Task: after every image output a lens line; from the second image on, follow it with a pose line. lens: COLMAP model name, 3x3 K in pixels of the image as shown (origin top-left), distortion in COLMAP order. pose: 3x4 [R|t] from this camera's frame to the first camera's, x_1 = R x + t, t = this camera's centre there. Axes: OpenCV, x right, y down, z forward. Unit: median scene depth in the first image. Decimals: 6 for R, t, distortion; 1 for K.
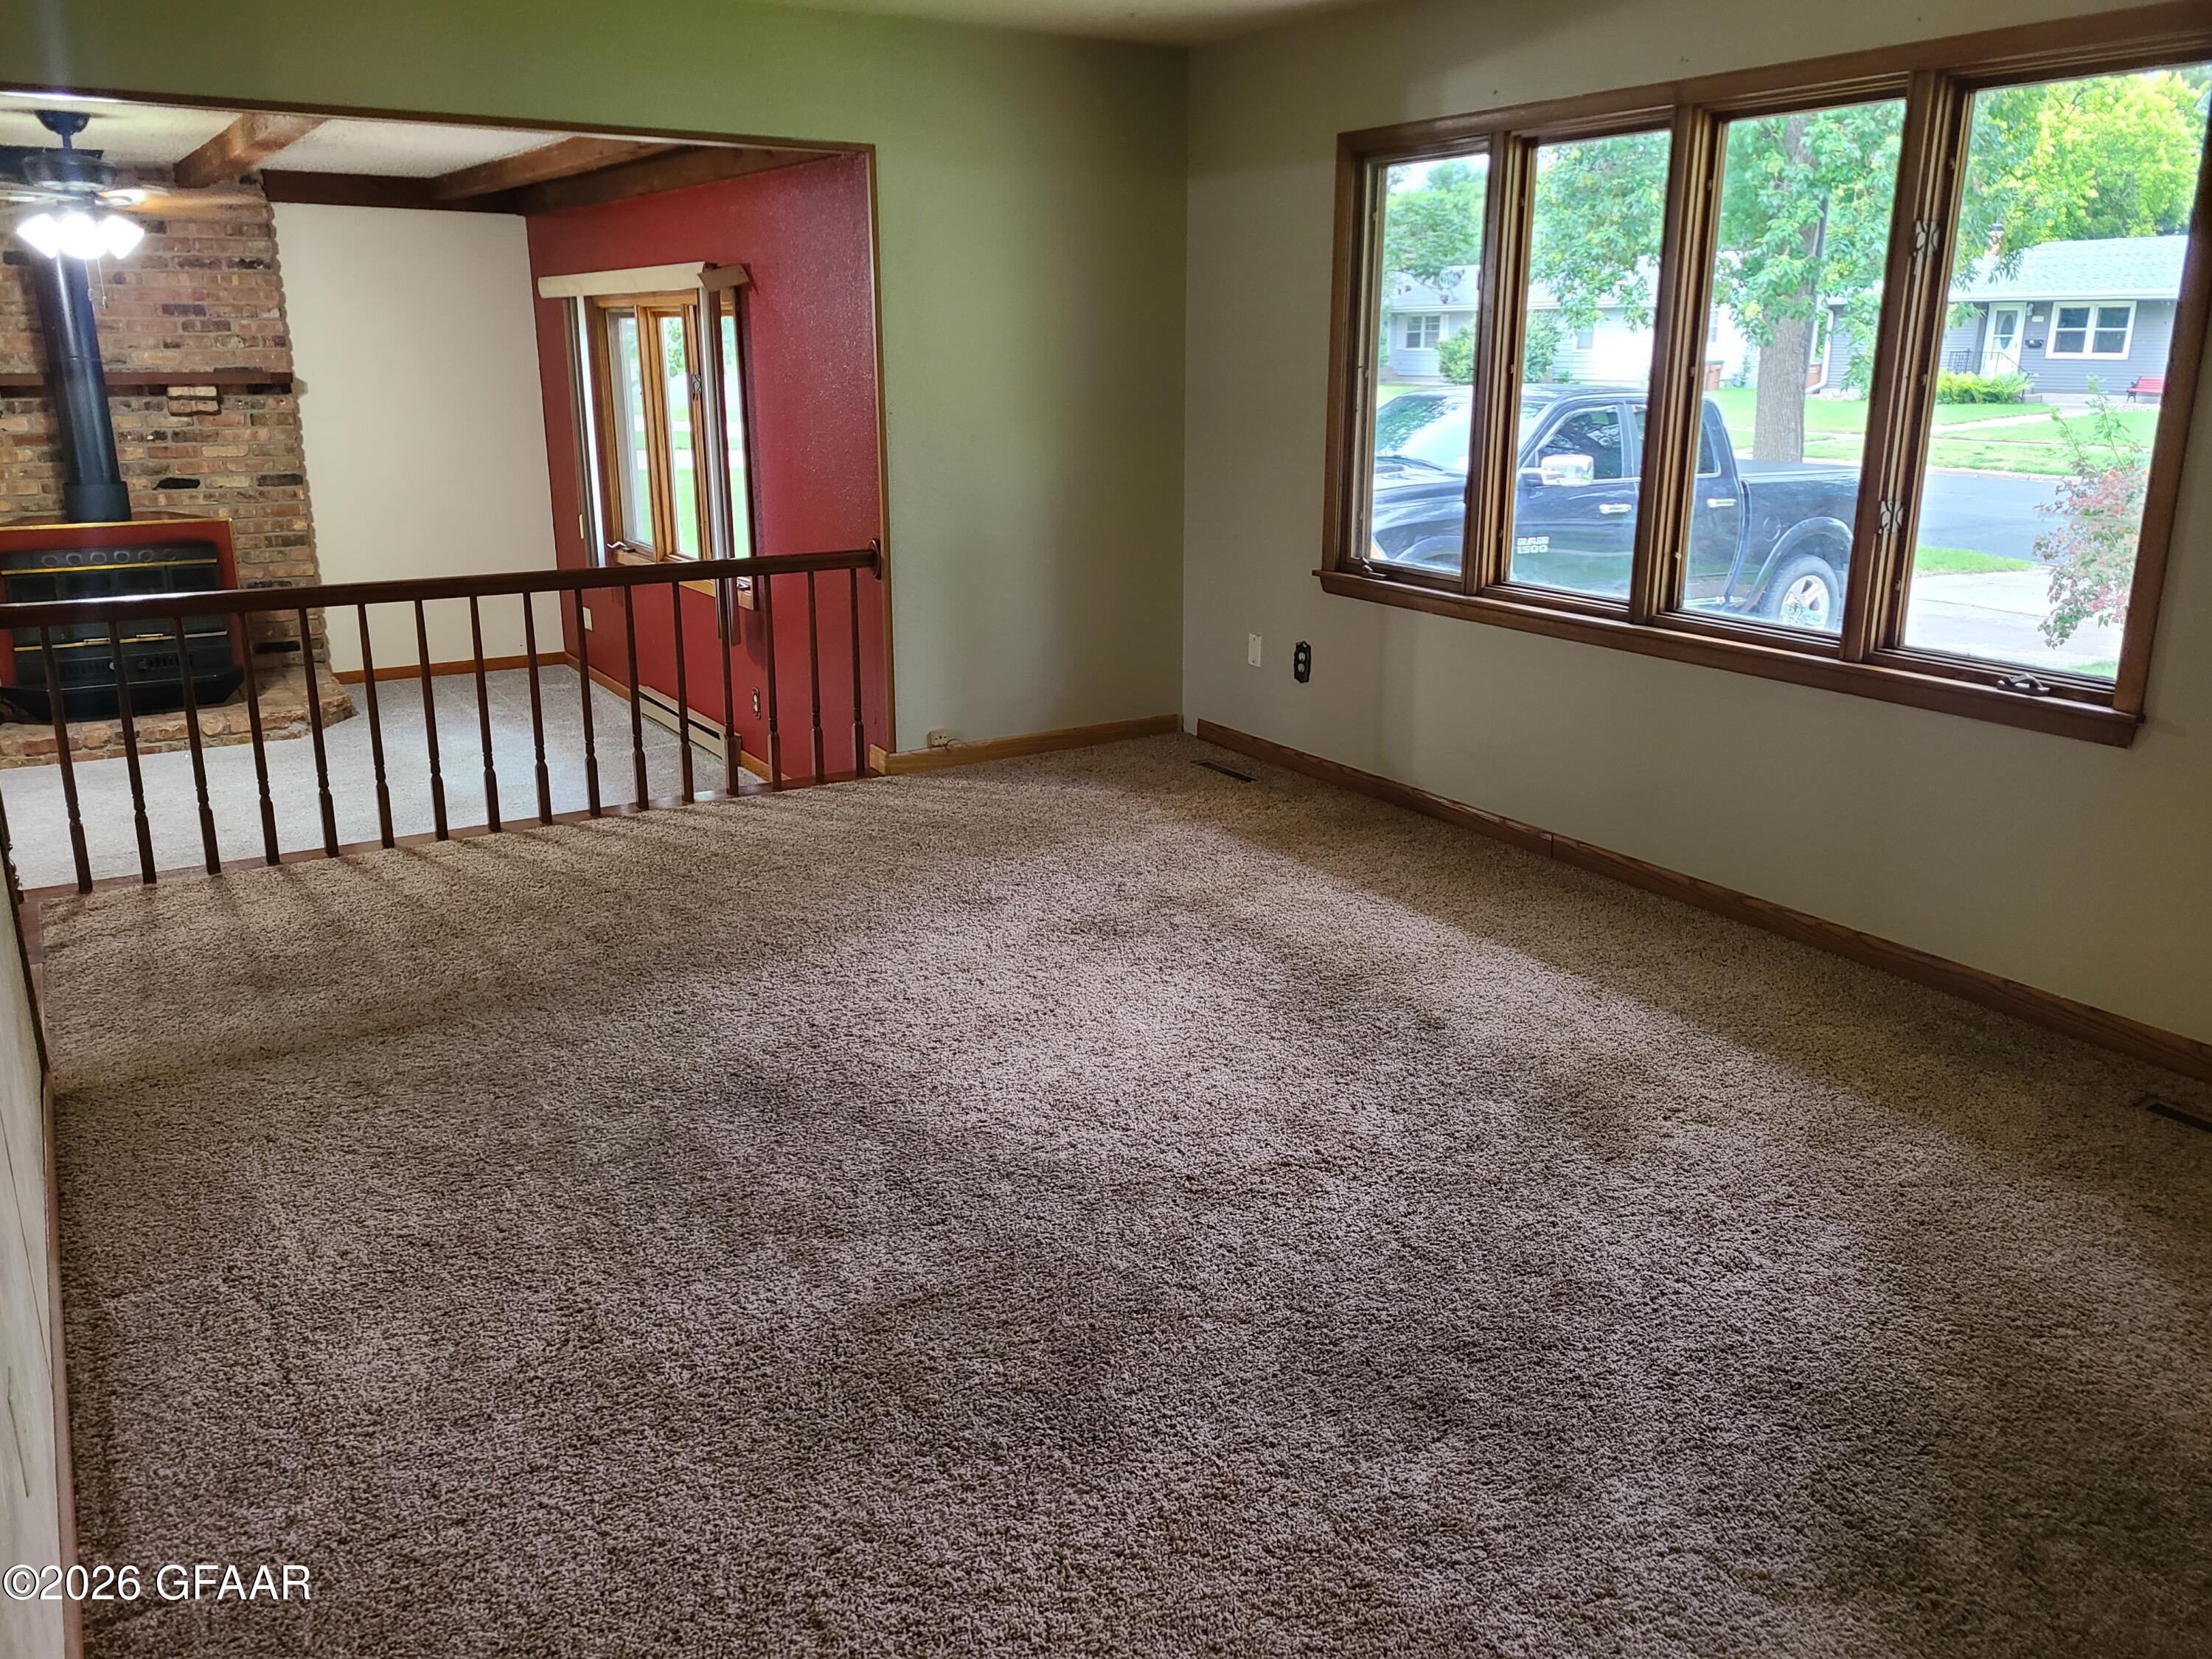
lens RADIAL K [[1674.1, 0, 1110.0], [0, 1674.1, 815.5], [0, 0, 1]] dist [0.027801, -0.001841]
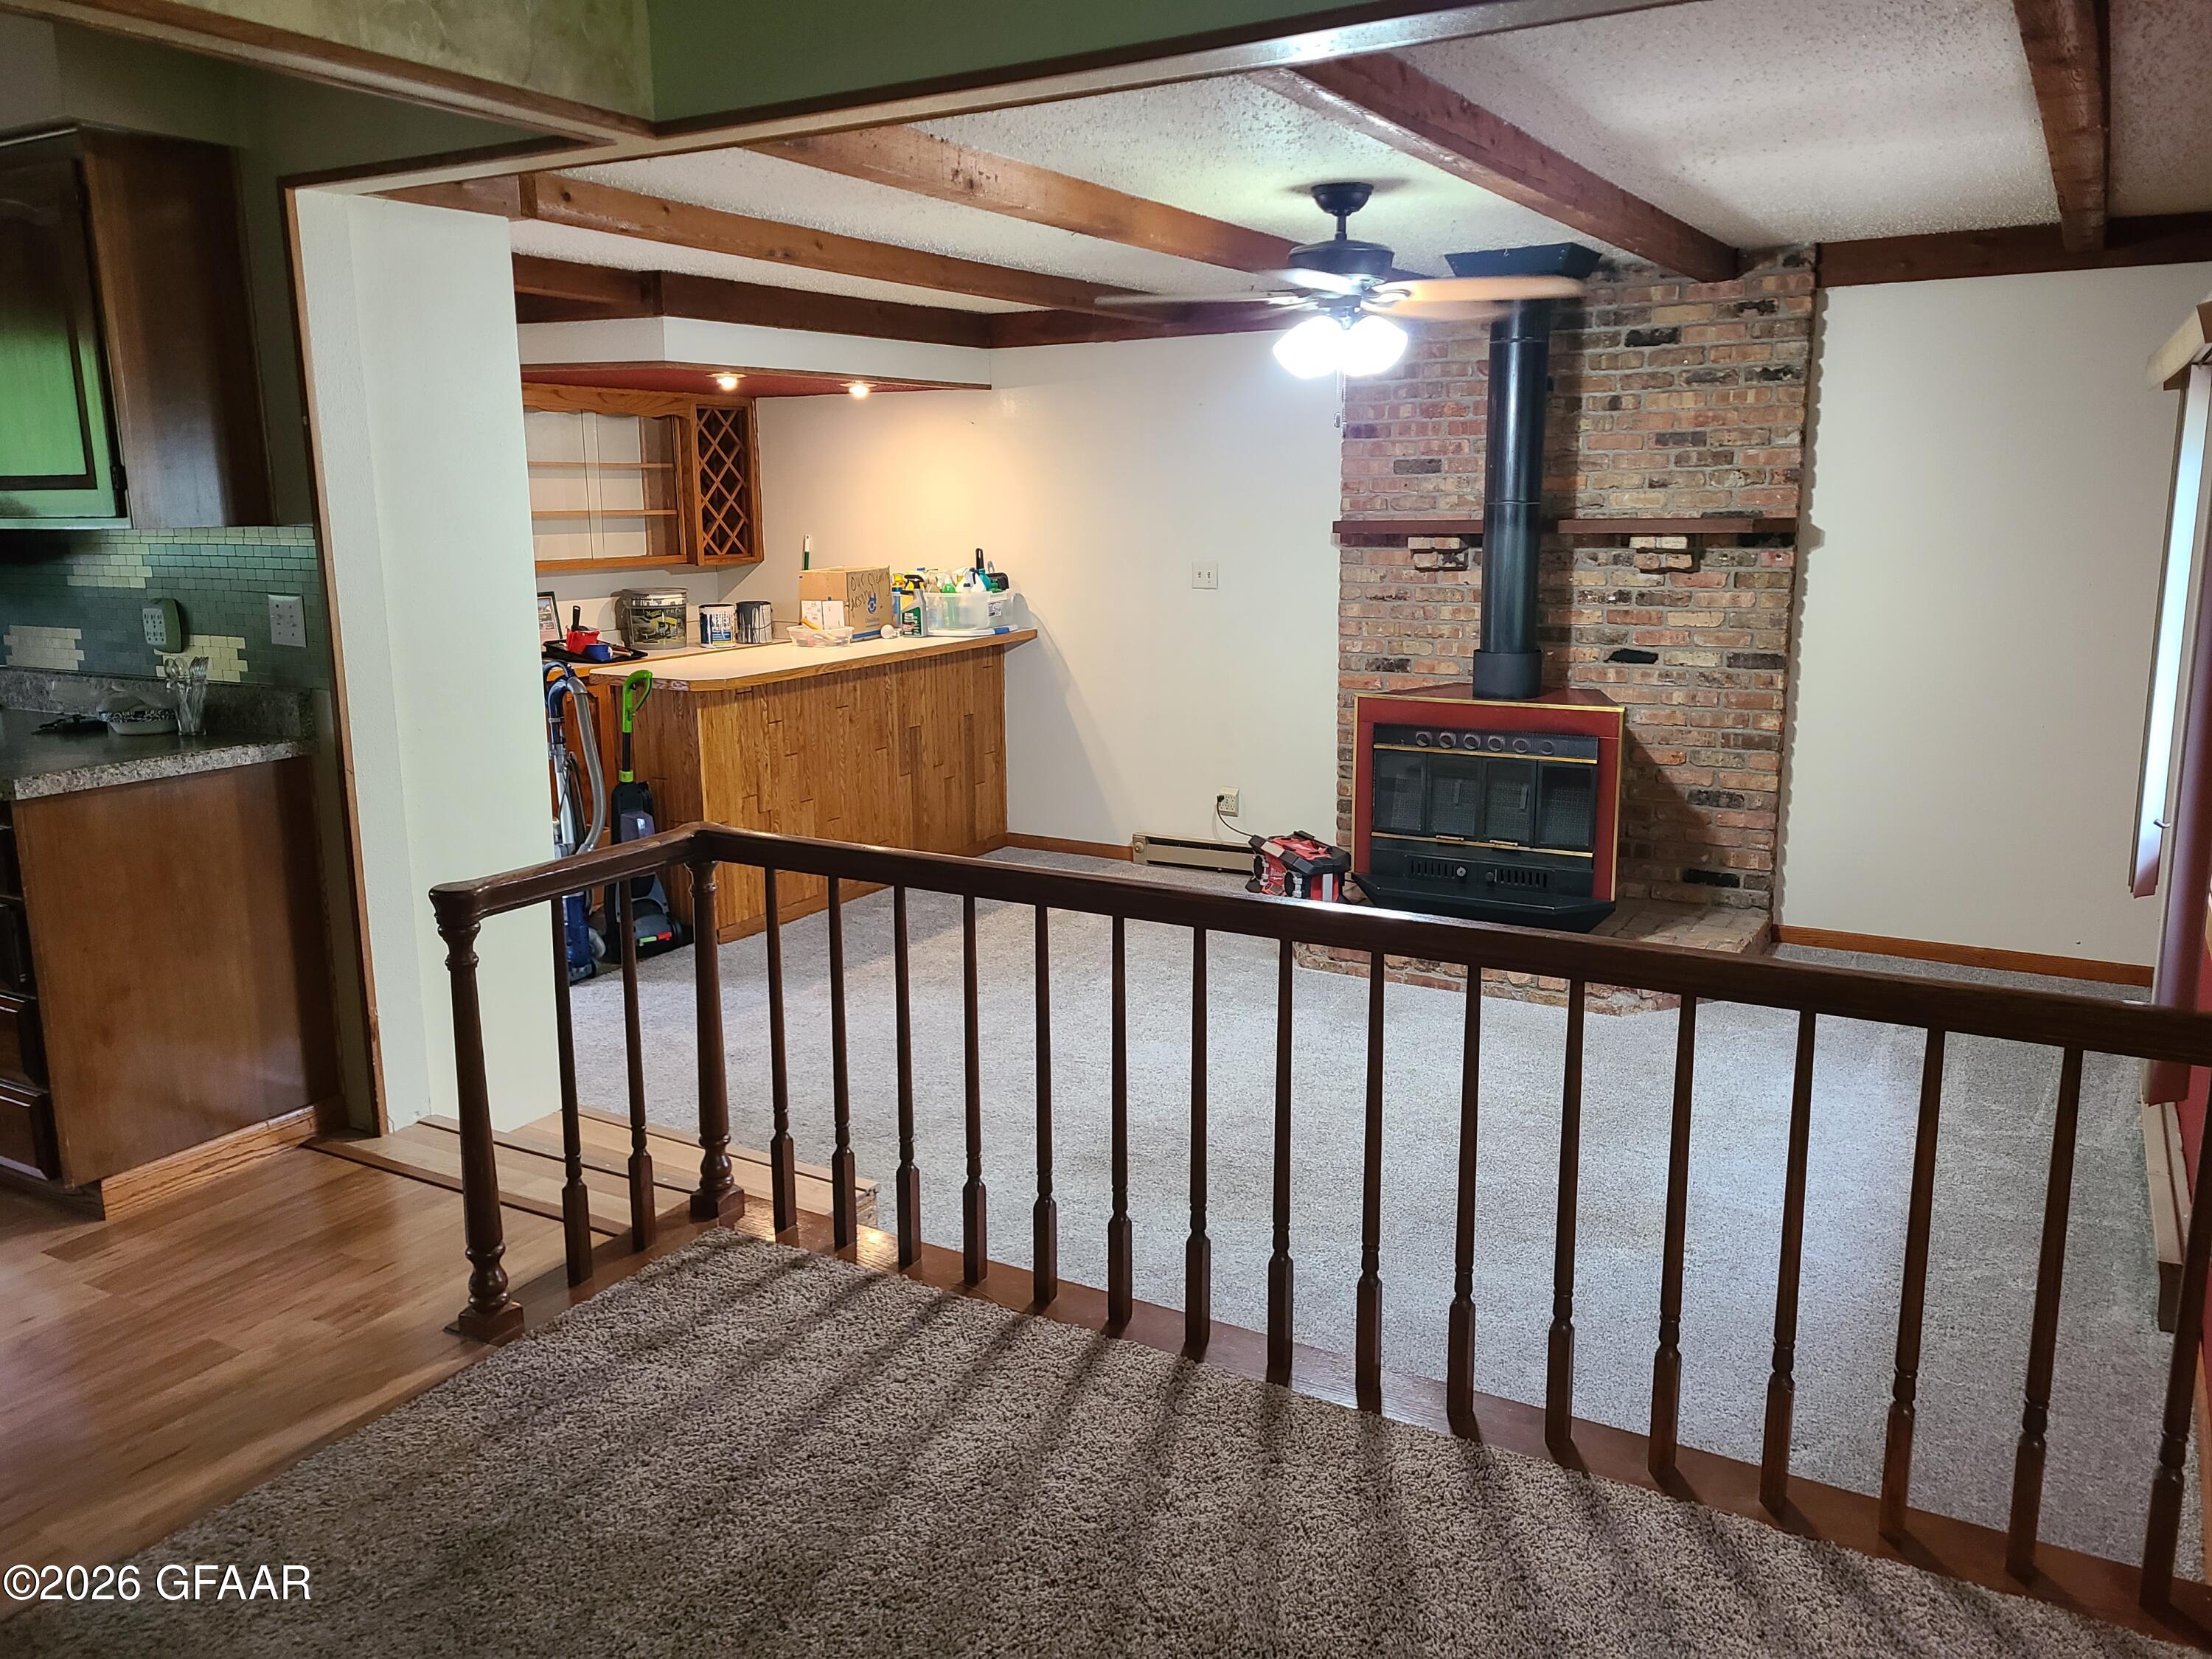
lens RADIAL K [[1674.1, 0, 1104.5], [0, 1674.1, 822.4], [0, 0, 1]] dist [0.027801, -0.001841]
pose [[0.460449, 0.167835, -0.871676, 0.029914], [-0.230577, 0.970872, 0.065136, -0.116730], [0.857217, 0.170996, 0.485735, 0.425945]]
